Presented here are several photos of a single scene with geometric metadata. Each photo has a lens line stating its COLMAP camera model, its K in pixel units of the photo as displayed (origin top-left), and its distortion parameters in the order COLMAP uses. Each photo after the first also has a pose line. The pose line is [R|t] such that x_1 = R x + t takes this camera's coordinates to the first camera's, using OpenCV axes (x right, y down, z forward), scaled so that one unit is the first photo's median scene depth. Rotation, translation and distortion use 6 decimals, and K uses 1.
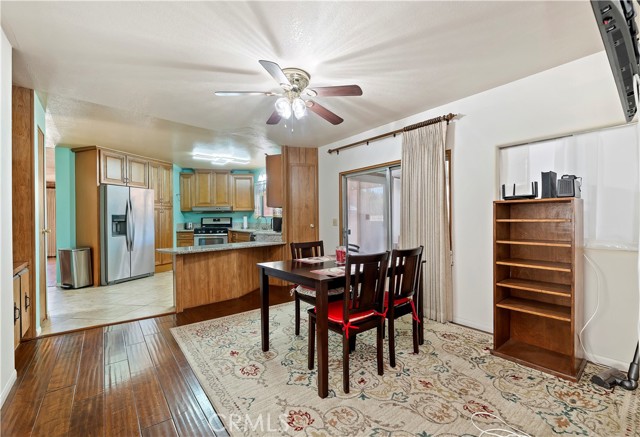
lens RADIAL K [[271.7, 0, 320.0], [0, 271.7, 218.5], [0, 0, 1]] dist [0.002044, 0.000330]
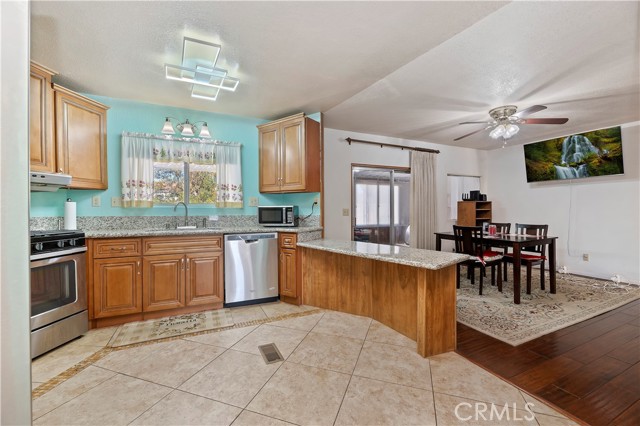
lens RADIAL K [[259.4, 0, 334.4], [0, 259.4, 211.1], [0, 0, 1]] dist [-0.000532, -0.000217]
pose [[0.226231, -0.003115, 0.974069, -0.795530], [-0.001133, 0.999993, 0.003461, 0.006166], [-0.974073, -0.001887, 0.226226, 0.757614]]
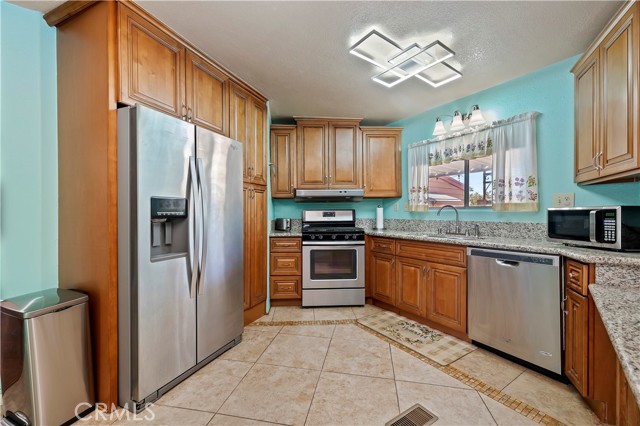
lens RADIAL K [[251.4, 0, 309.7], [0, 251.4, 214.3], [0, 0, 1]] dist [0.001545, 0.000186]
pose [[0.995218, 0.004876, -0.097562, -0.513104], [-0.004327, 0.999974, 0.005835, 0.004500], [0.097587, -0.005385, 0.995212, 0.675845]]
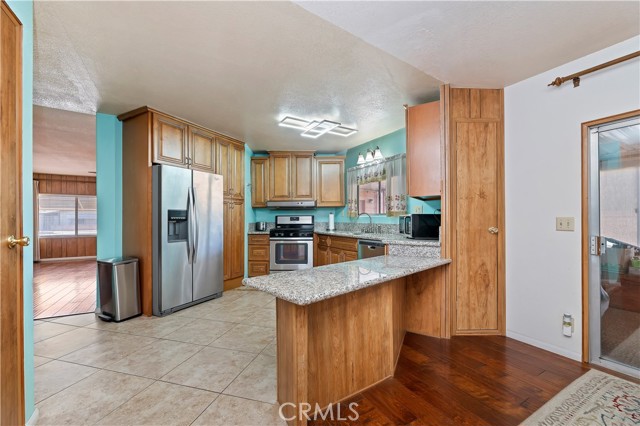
lens RADIAL K [[253.6, 0, 310.7], [0, 253.6, 217.9], [0, 0, 1]] dist [-0.001760, -0.000124]
pose [[0.985918, 0.004538, -0.167167, -0.301382], [-0.004700, 0.999989, -0.000571, 0.004560], [0.167163, 0.001348, 0.985928, 0.425198]]
